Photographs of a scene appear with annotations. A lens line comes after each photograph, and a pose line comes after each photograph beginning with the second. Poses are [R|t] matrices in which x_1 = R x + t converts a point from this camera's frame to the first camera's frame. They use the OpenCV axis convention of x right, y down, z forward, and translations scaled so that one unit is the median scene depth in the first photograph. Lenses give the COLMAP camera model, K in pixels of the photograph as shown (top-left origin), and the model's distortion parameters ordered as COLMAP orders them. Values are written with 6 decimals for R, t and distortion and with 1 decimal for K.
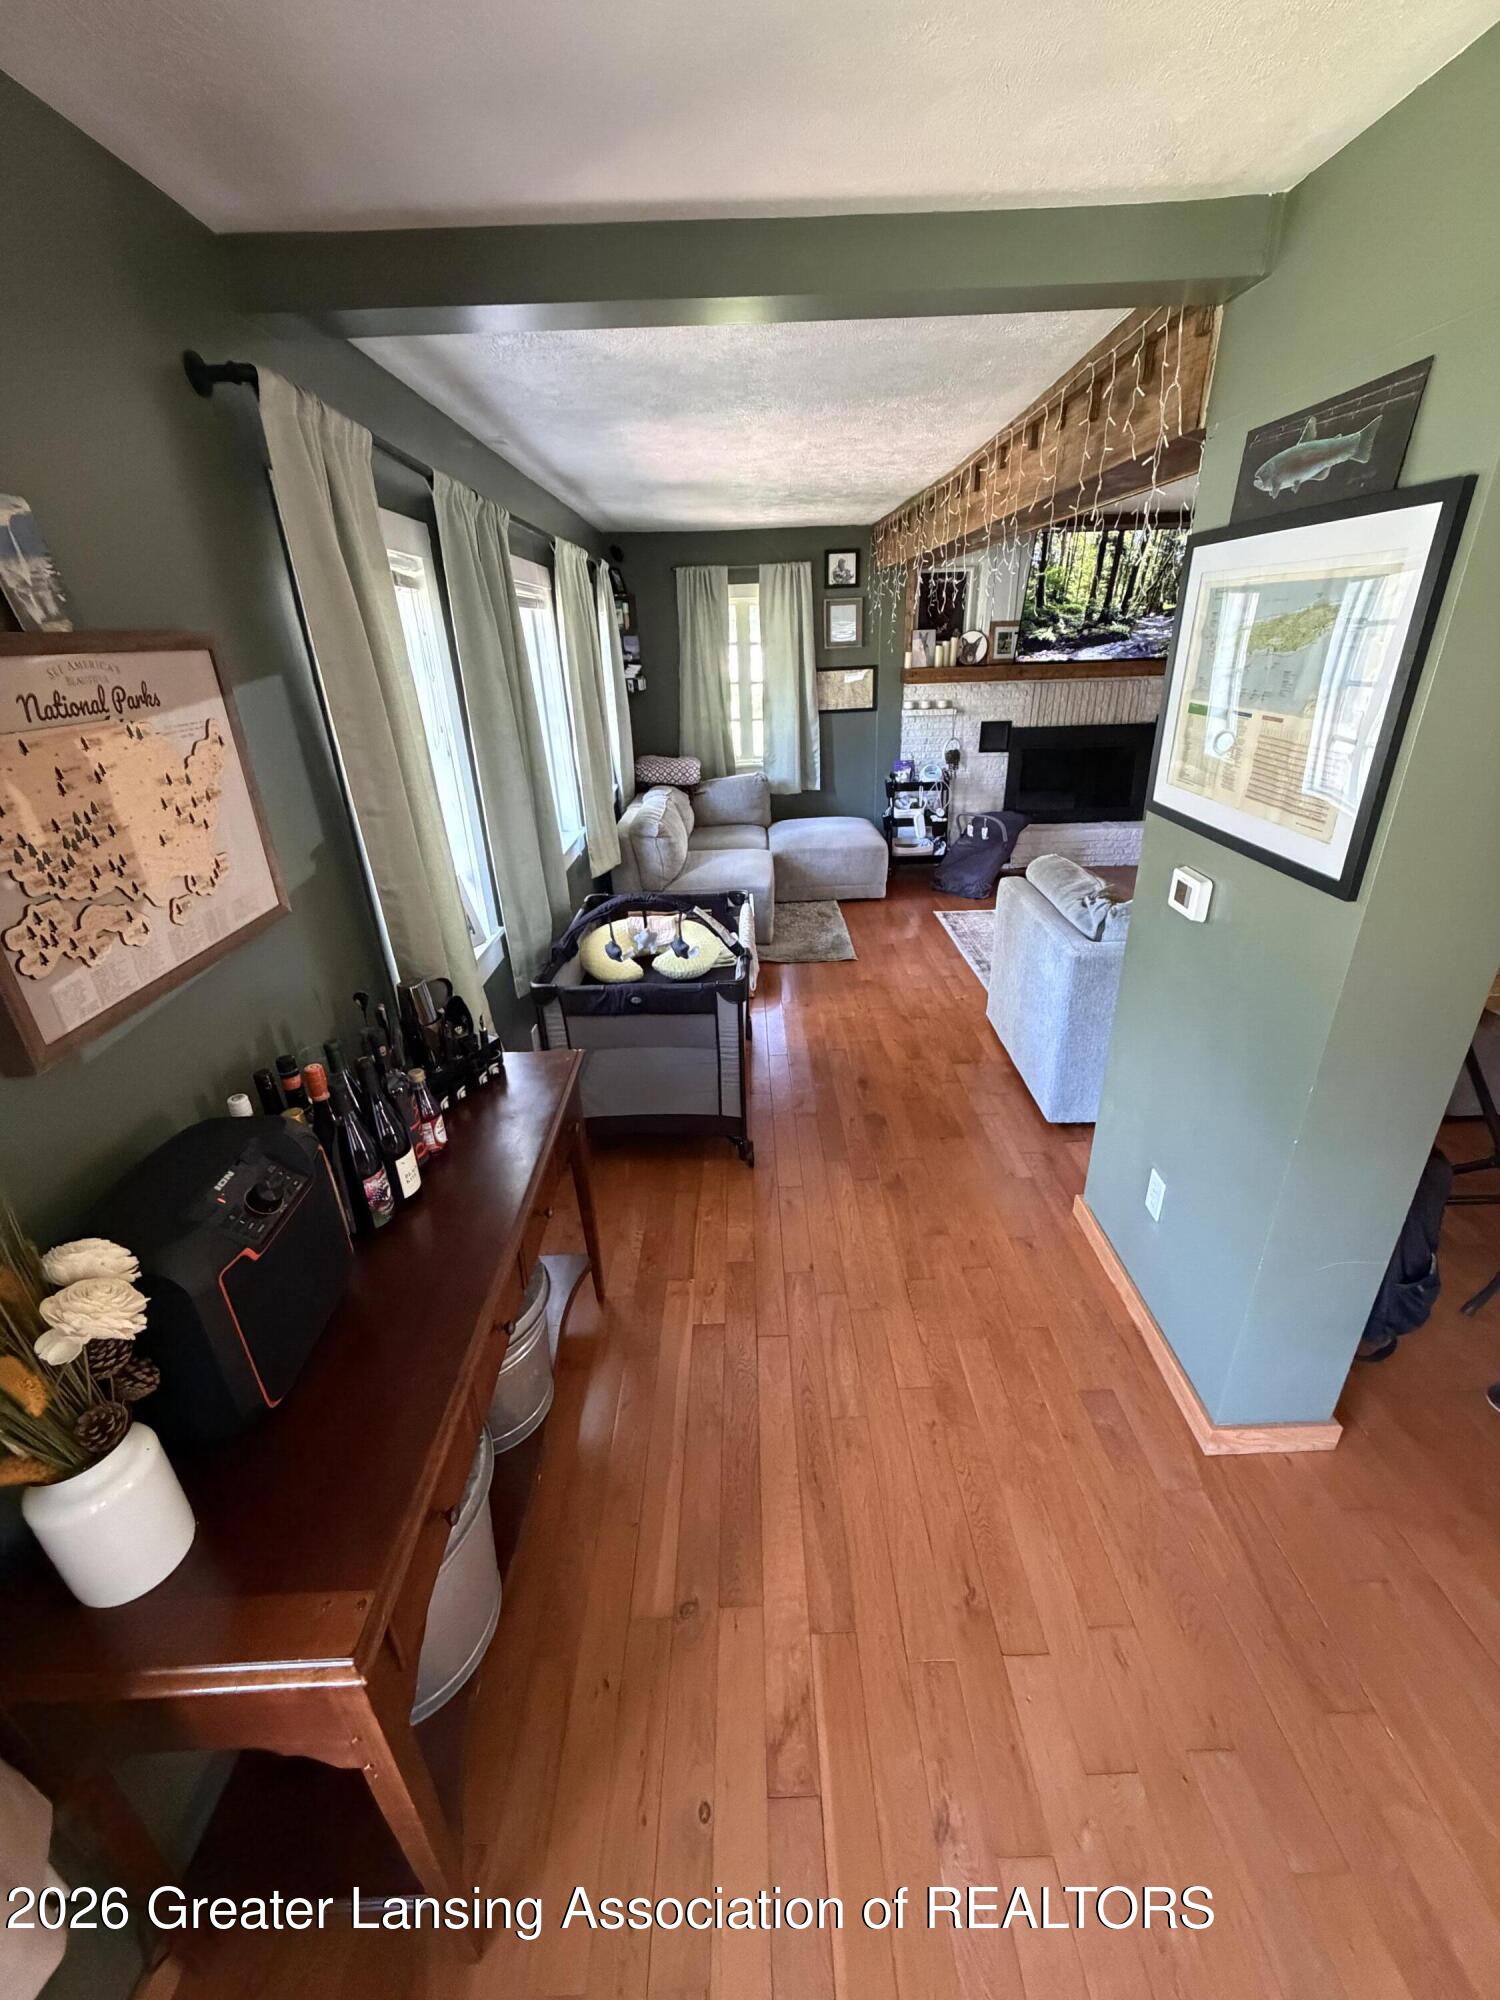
lens RADIAL K [[796.6, 0, 750.2], [0, 796.6, 993.5], [0, 0, 1]] dist [0.002607, 0.000103]
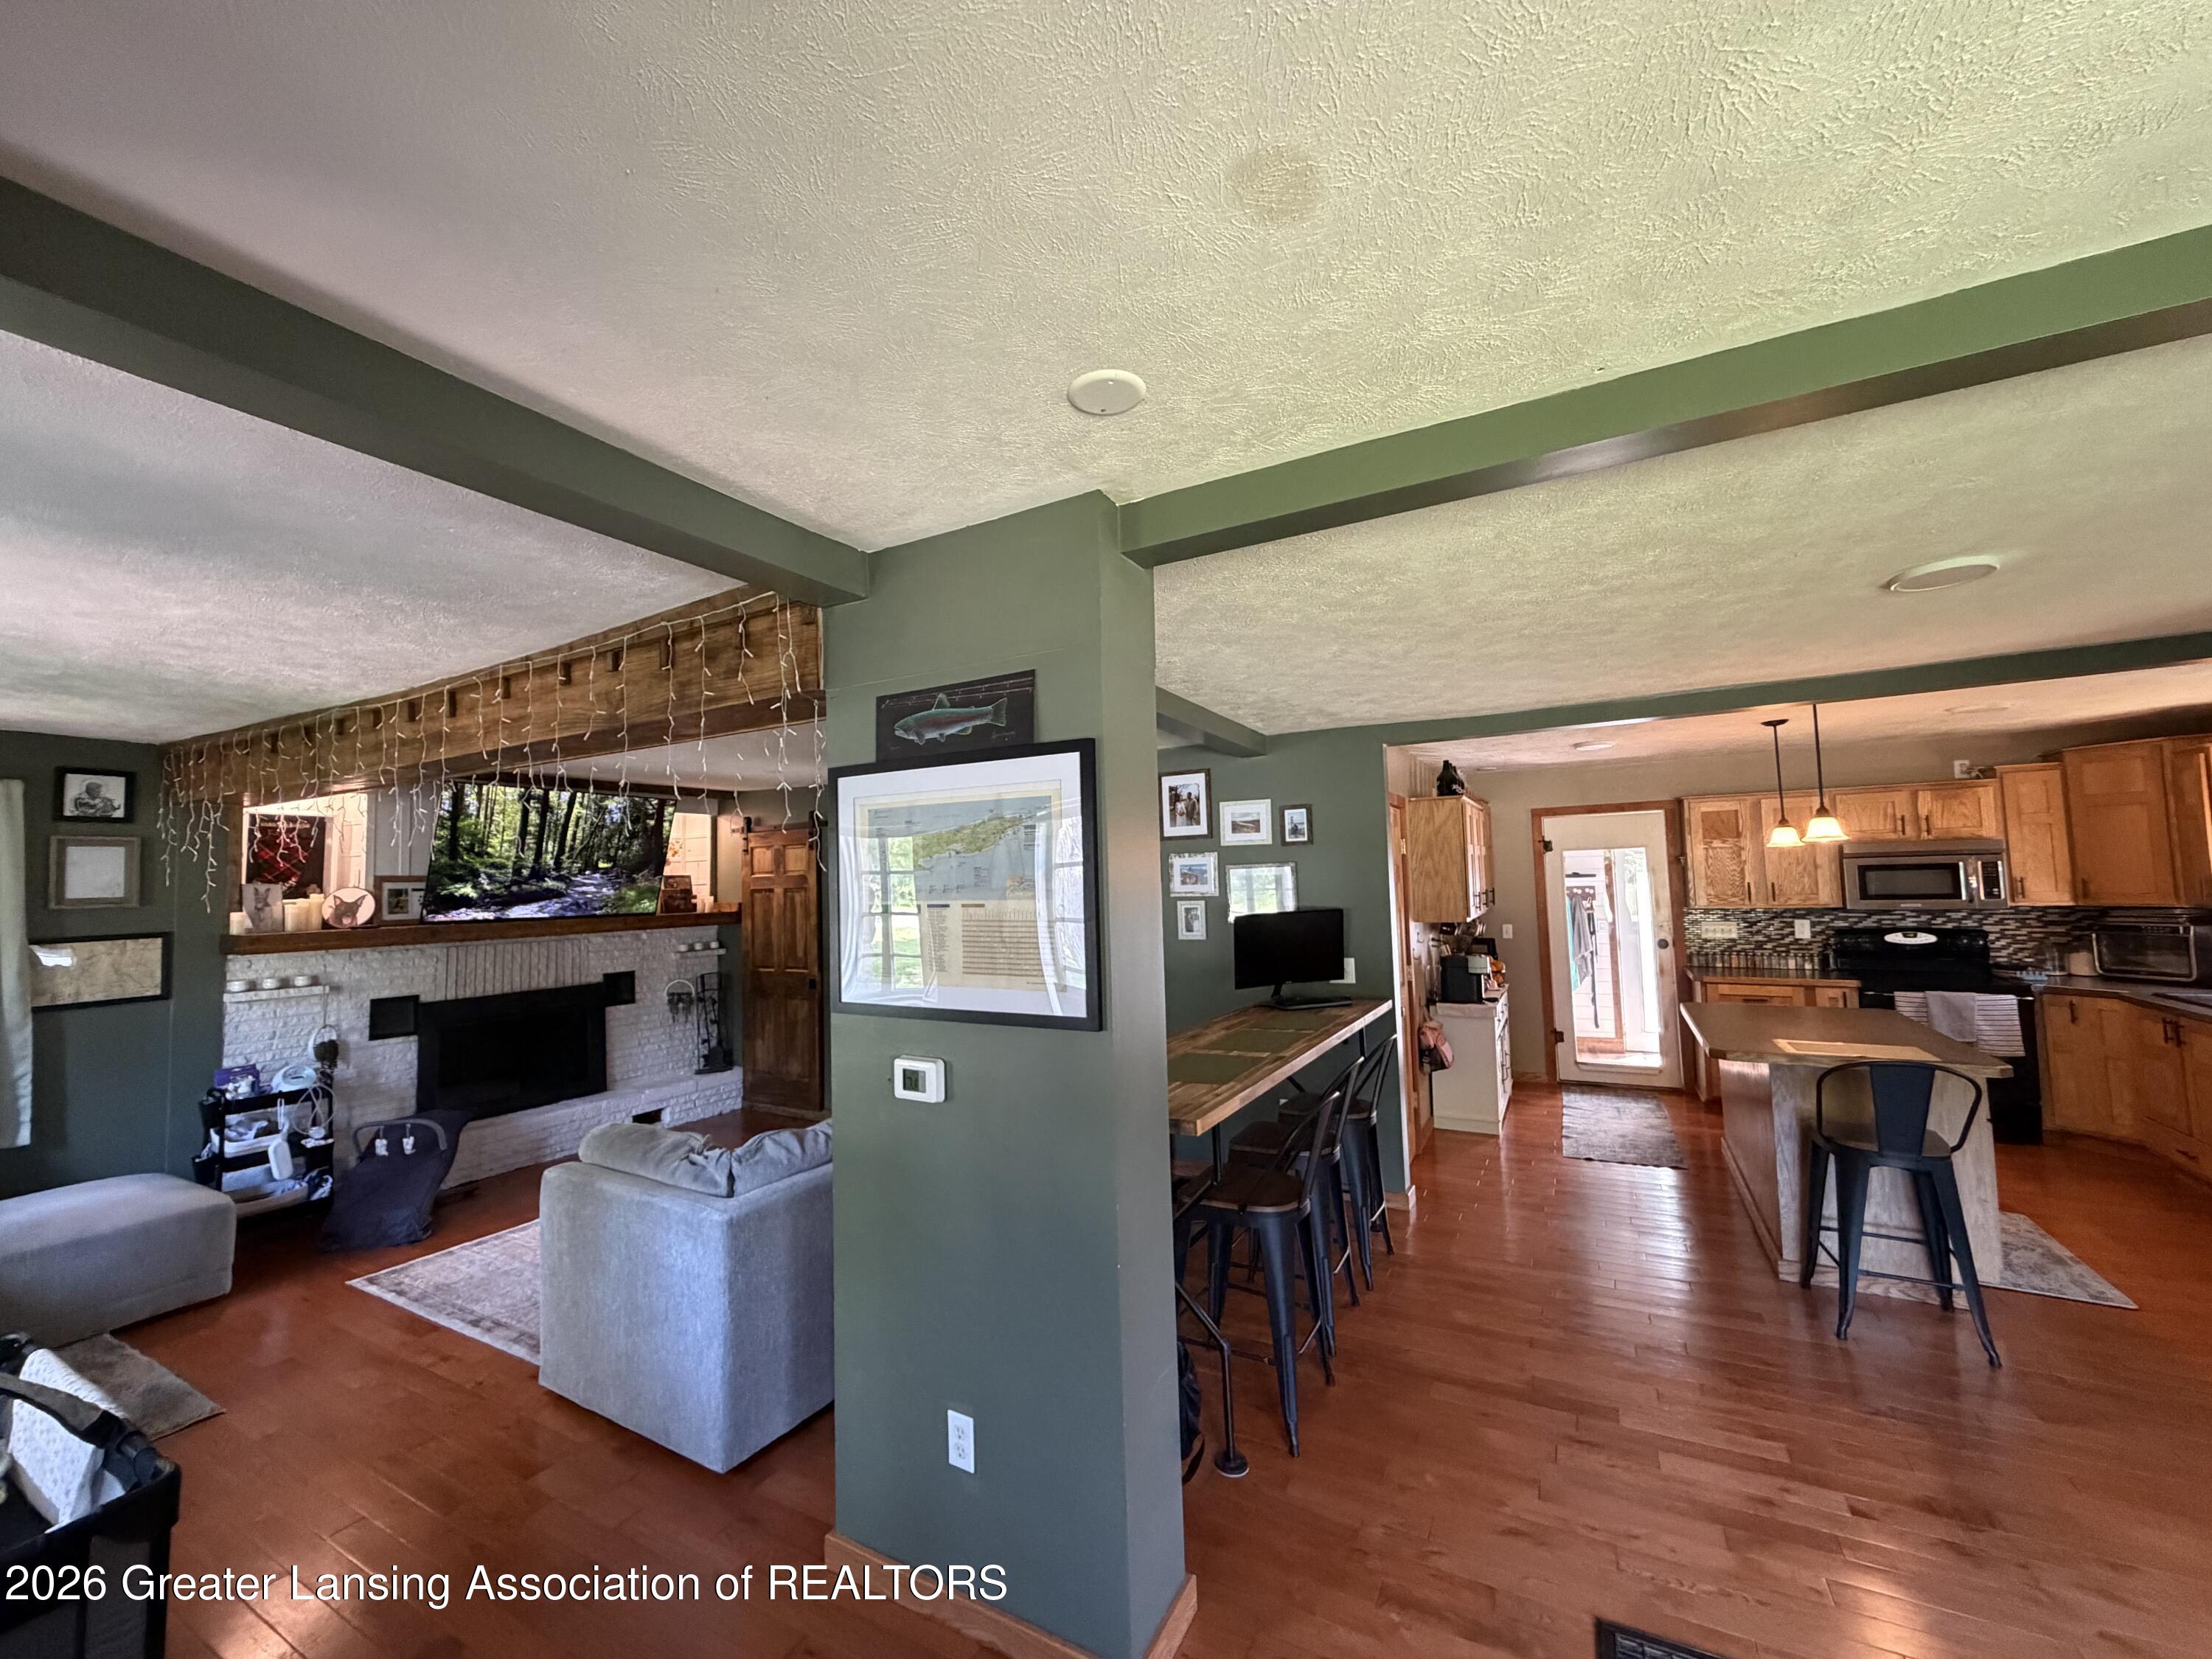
lens RADIAL K [[881.0, 0, 1106.0], [0, 881.0, 829.5], [0, 0, 1]] dist [0.002607, 0.000103]
pose [[0.500398, 0.068435, 0.863086, -0.091078], [0.366810, 0.886226, -0.282938, -0.001095], [-0.784253, 0.458170, 0.418364, 0.061048]]
